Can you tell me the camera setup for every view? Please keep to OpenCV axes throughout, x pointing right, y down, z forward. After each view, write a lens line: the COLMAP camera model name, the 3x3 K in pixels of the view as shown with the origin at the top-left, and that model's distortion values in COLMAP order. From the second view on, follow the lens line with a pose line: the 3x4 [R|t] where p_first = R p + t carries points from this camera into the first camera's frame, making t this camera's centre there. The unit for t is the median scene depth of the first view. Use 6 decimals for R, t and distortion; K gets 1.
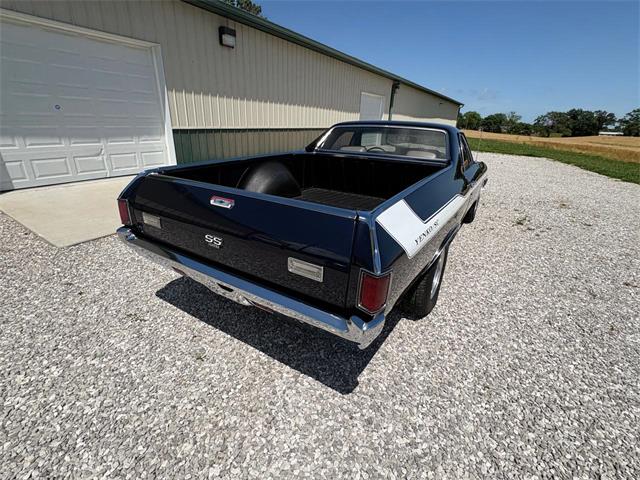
lens RADIAL K [[299.8, 0, 318.0], [0, 299.8, 240.2], [0, 0, 1]] dist [0.000253, -0.000259]
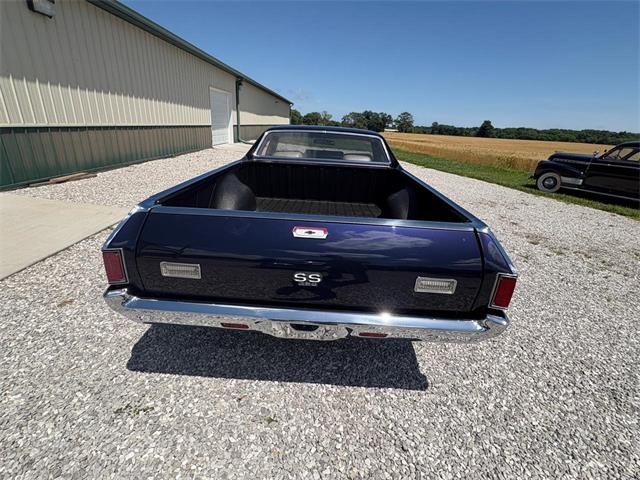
lens RADIAL K [[299.8, 0, 318.8], [0, 299.8, 240.2], [0, 0, 1]] dist [0.000253, -0.000259]
pose [[0.866046, -0.166533, 0.471414, -0.198847], [0.160421, 0.985600, 0.053464, -0.041379], [-0.473529, 0.029323, 0.880290, 0.064534]]
